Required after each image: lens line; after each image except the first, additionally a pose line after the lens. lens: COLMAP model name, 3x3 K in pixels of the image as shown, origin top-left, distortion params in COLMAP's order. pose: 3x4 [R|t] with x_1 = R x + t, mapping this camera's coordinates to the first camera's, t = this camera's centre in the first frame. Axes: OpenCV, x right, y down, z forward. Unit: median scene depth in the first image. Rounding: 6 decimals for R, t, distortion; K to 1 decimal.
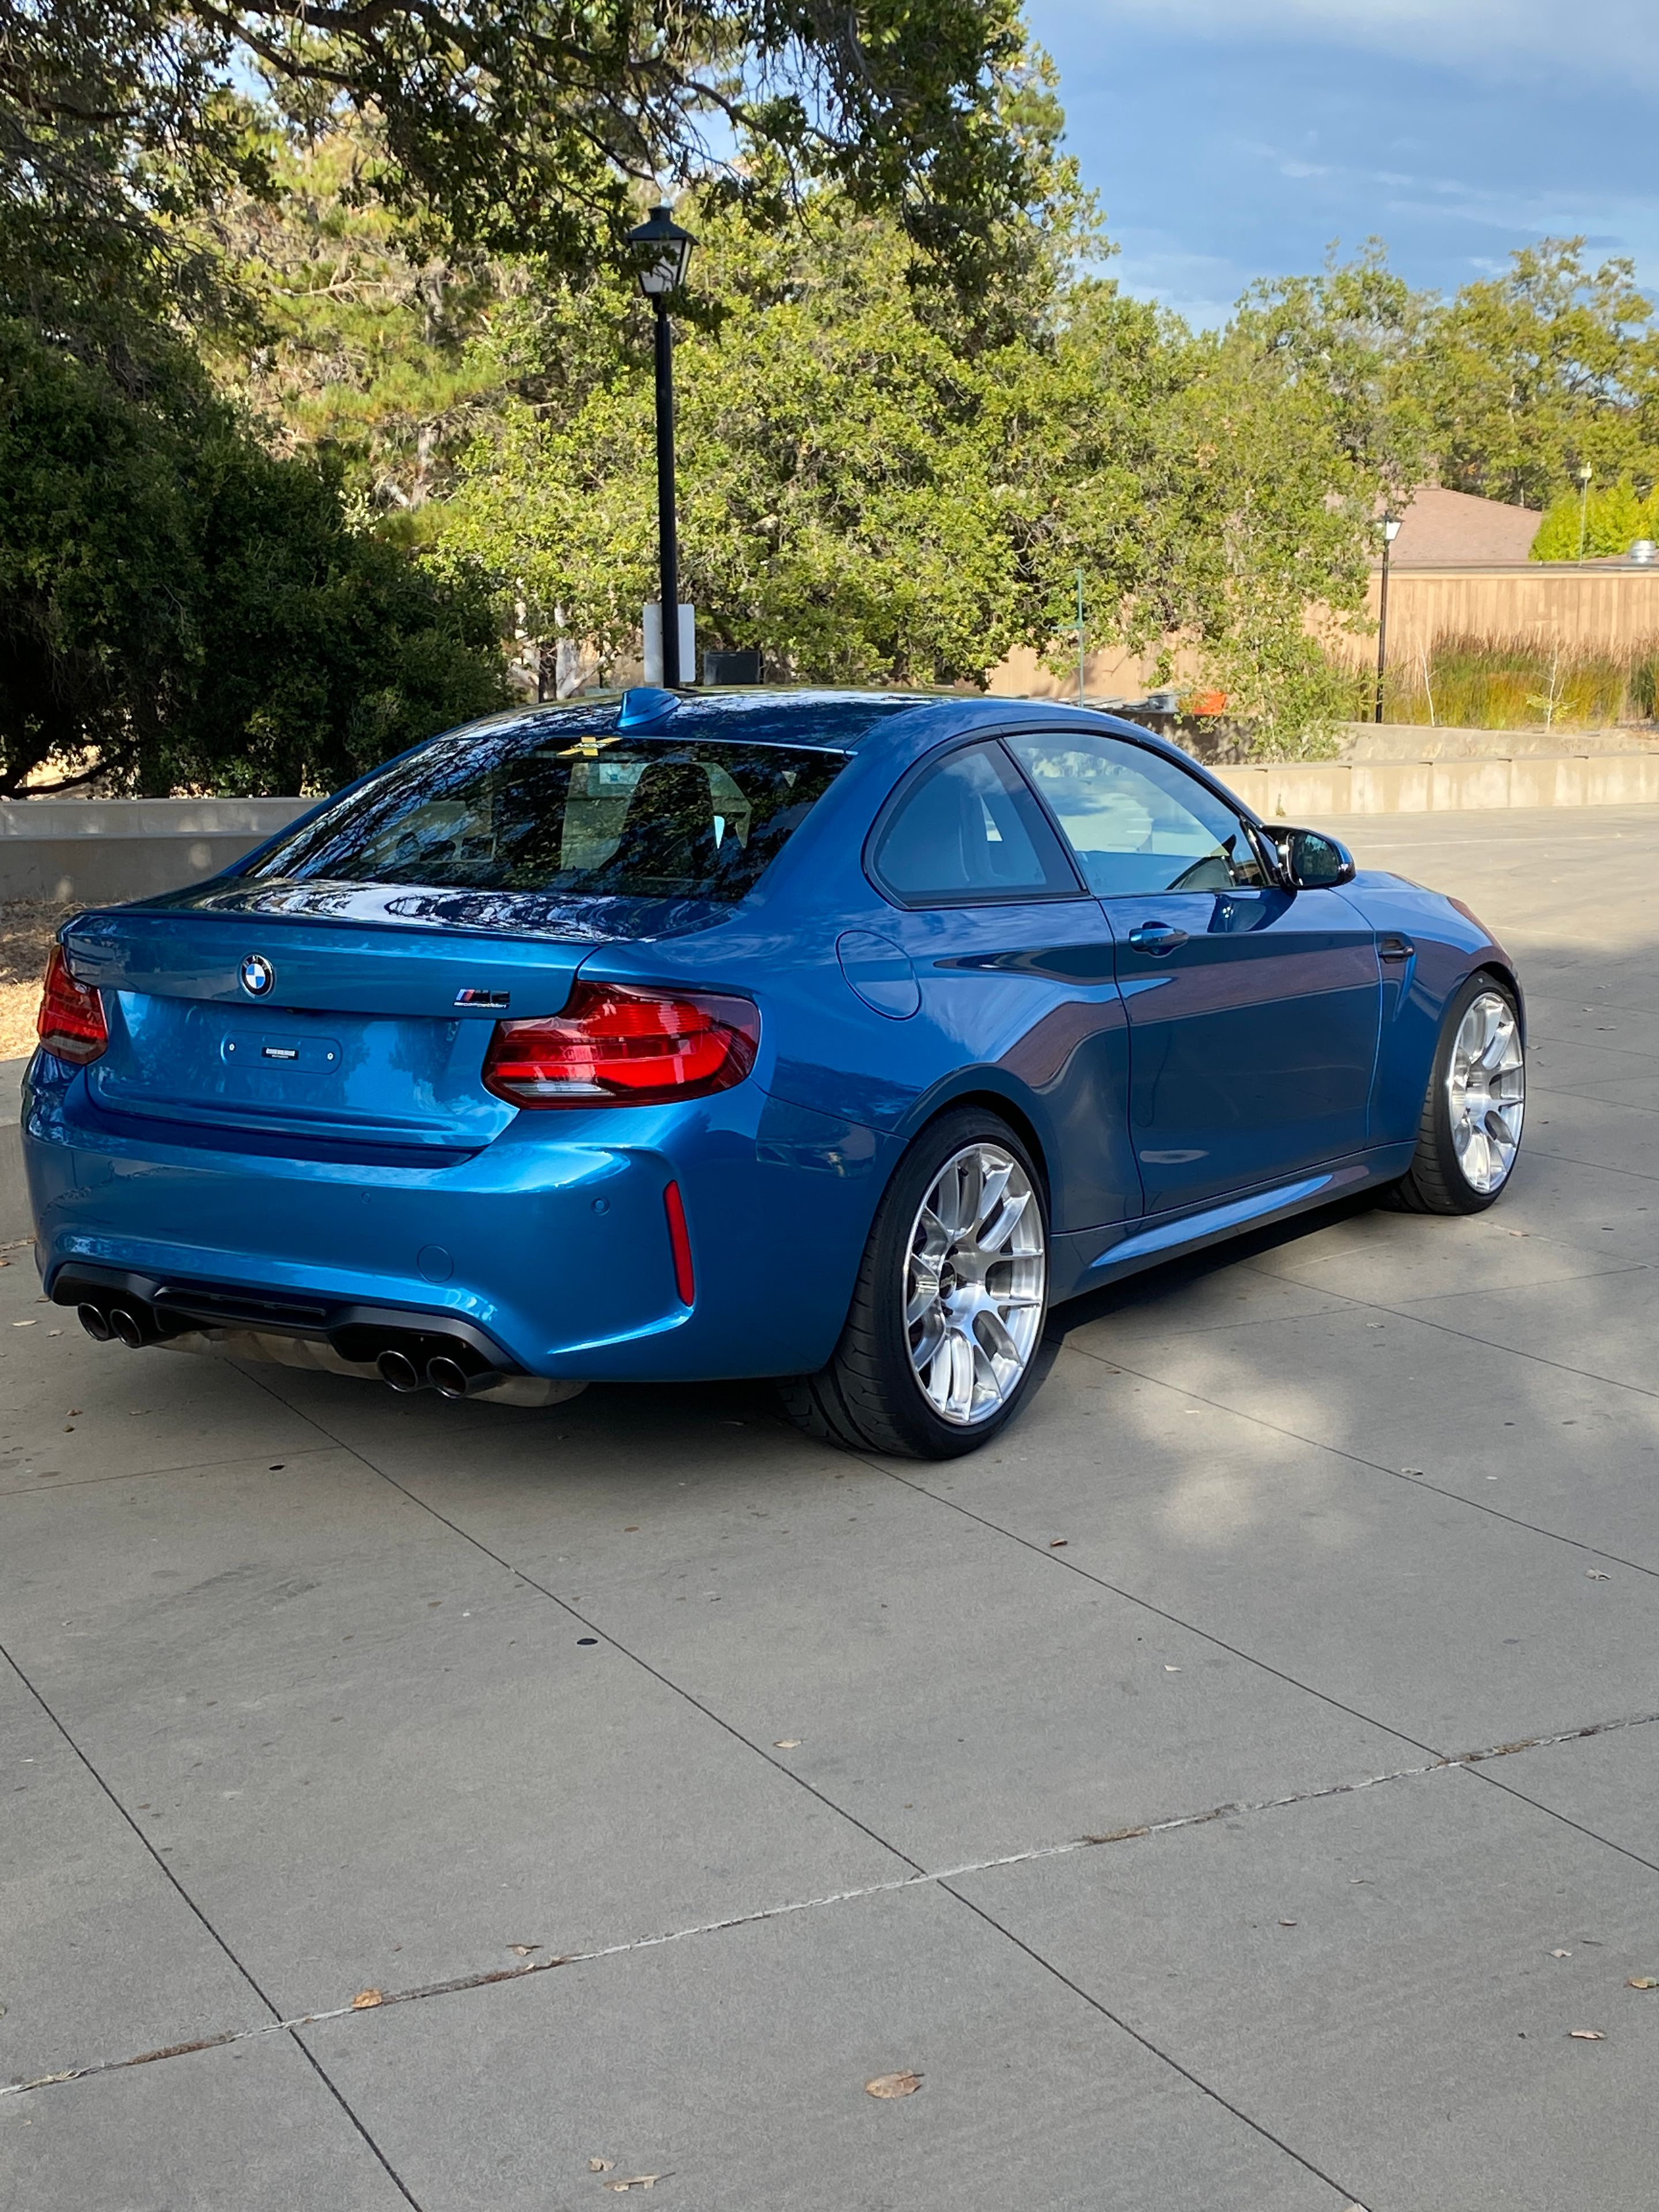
lens RADIAL K [[3005.4, 0, 840.6], [0, 3005.4, 1101.3], [0, 0, 1]] dist [0.205861, -0.762833]
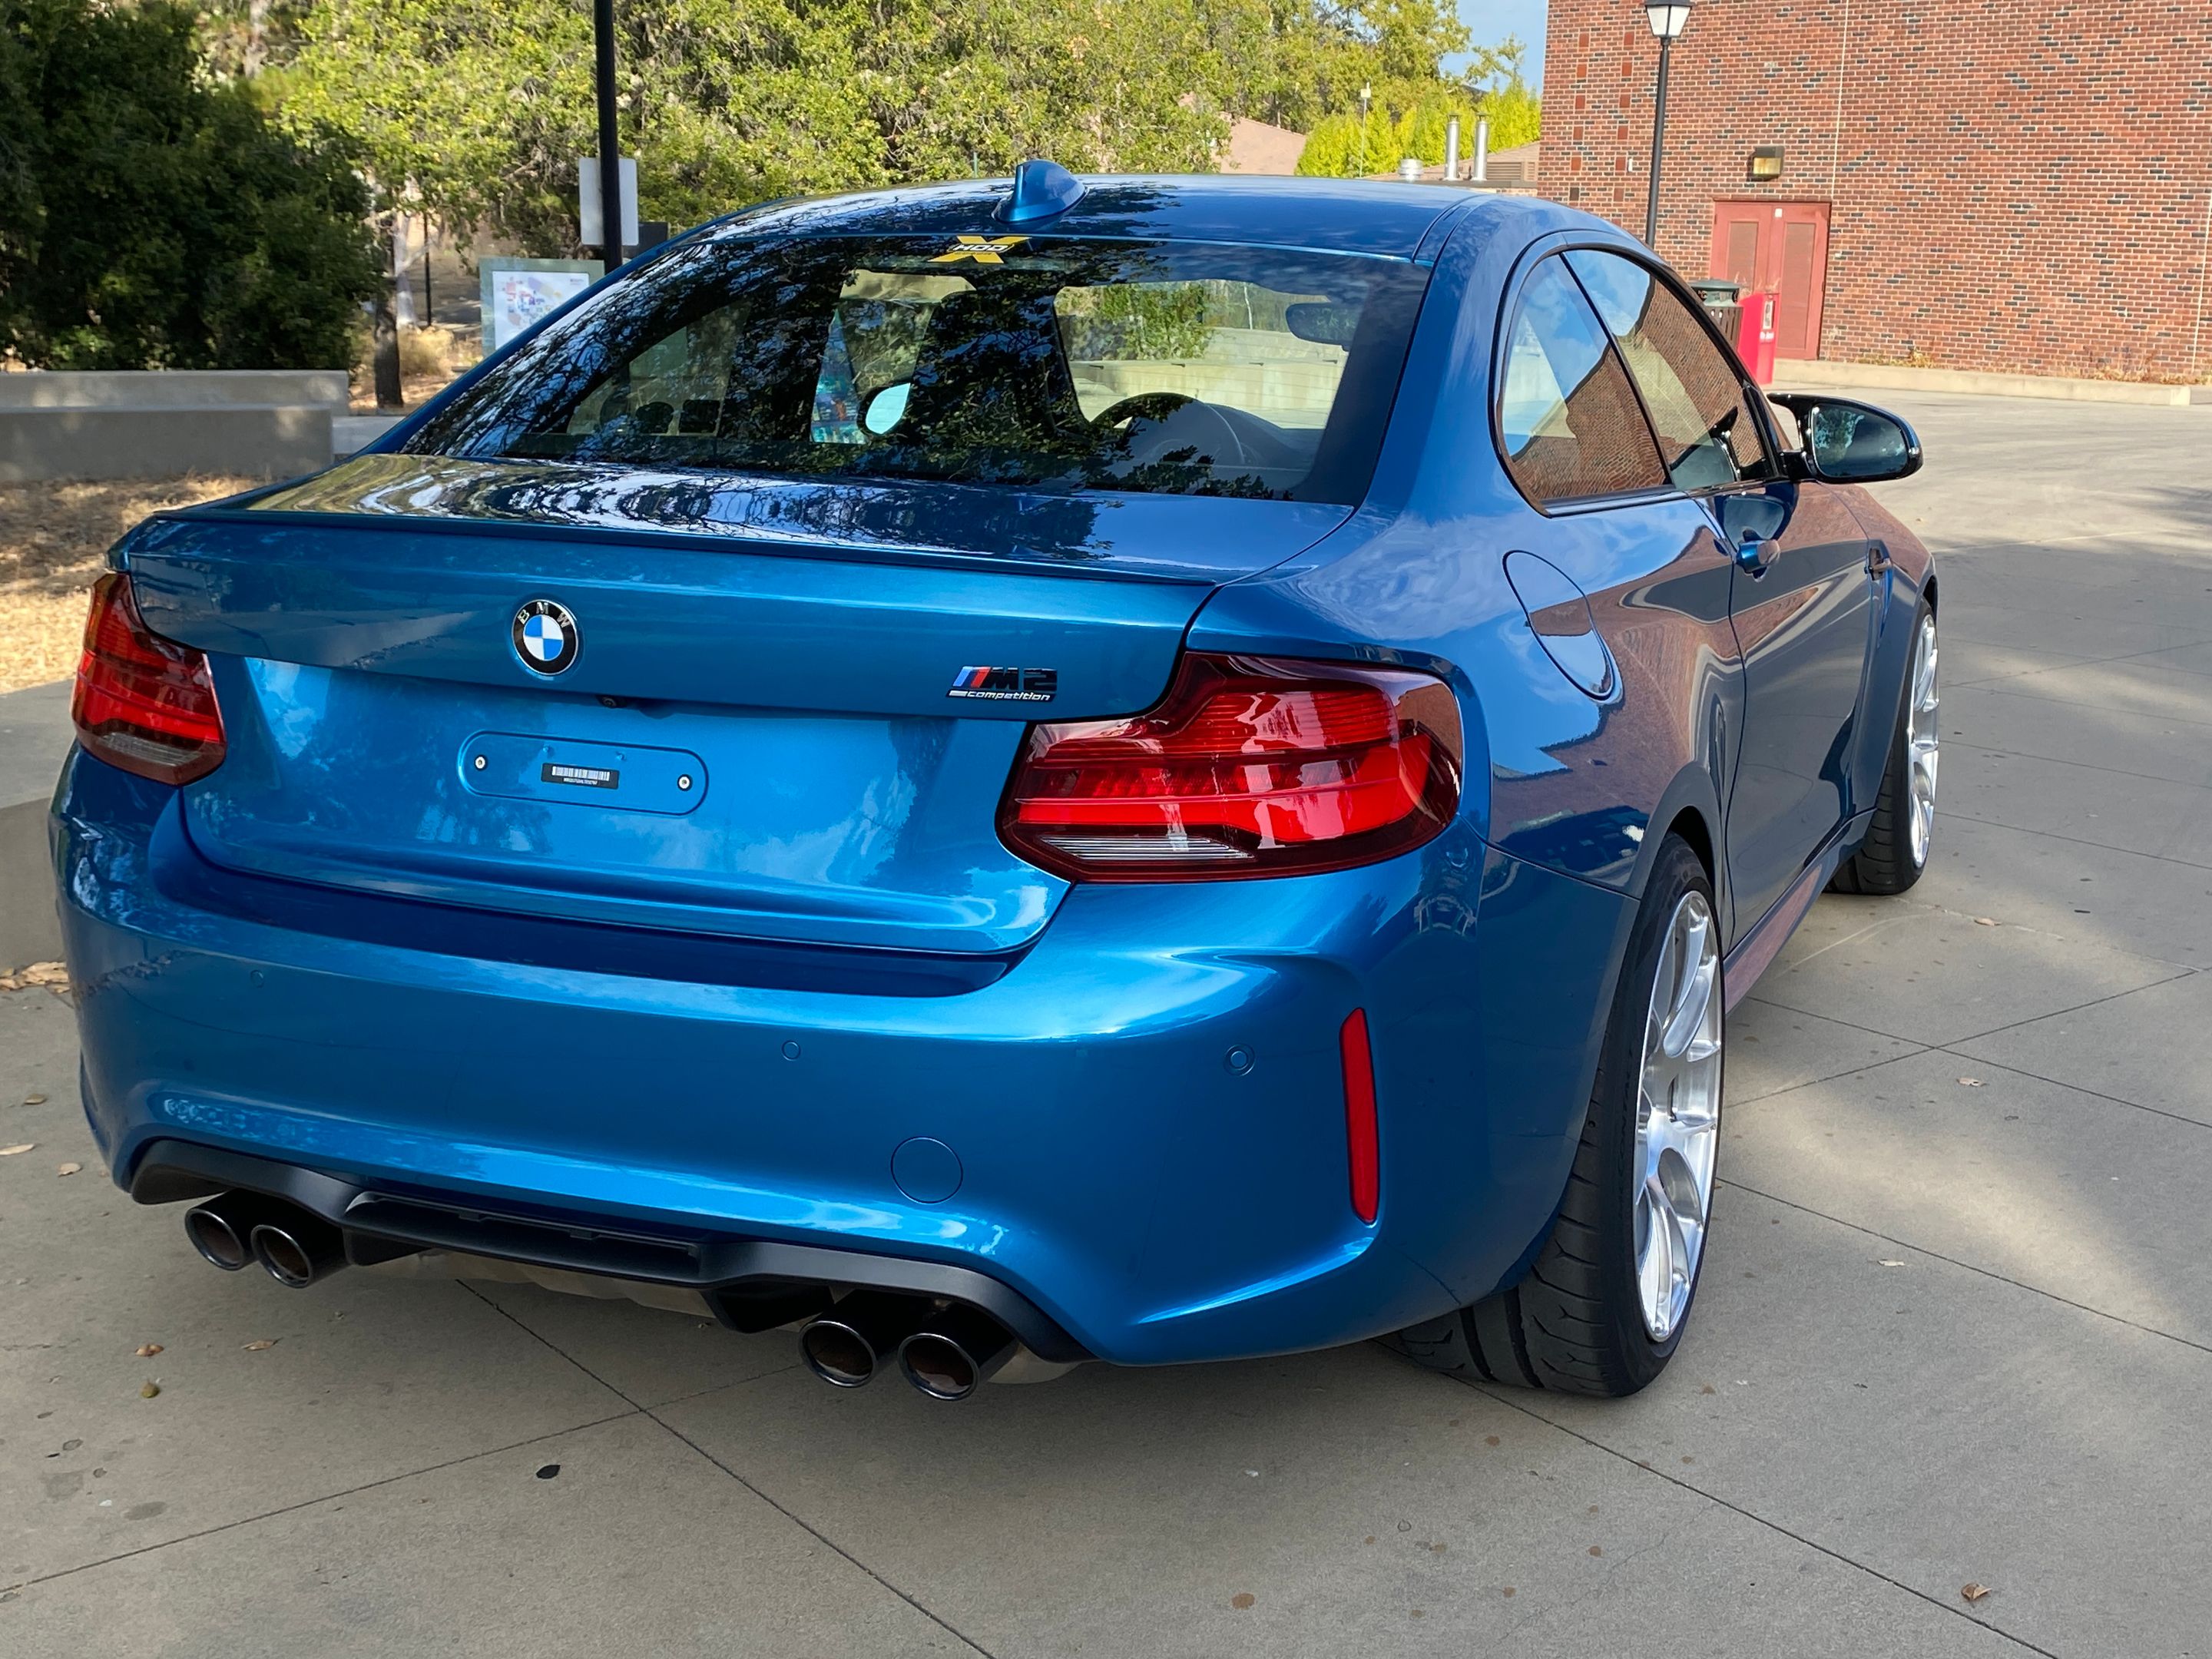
lens RADIAL K [[2704.5, 0, 1137.3], [0, 2704.5, 829.8], [0, 0, 1]] dist [0.147864, -0.401562]
pose [[0.982661, -0.018152, 0.184523, -0.038200], [0.007307, 0.998215, 0.059281, -0.007493], [-0.185270, -0.056904, 0.981039, 0.105788]]
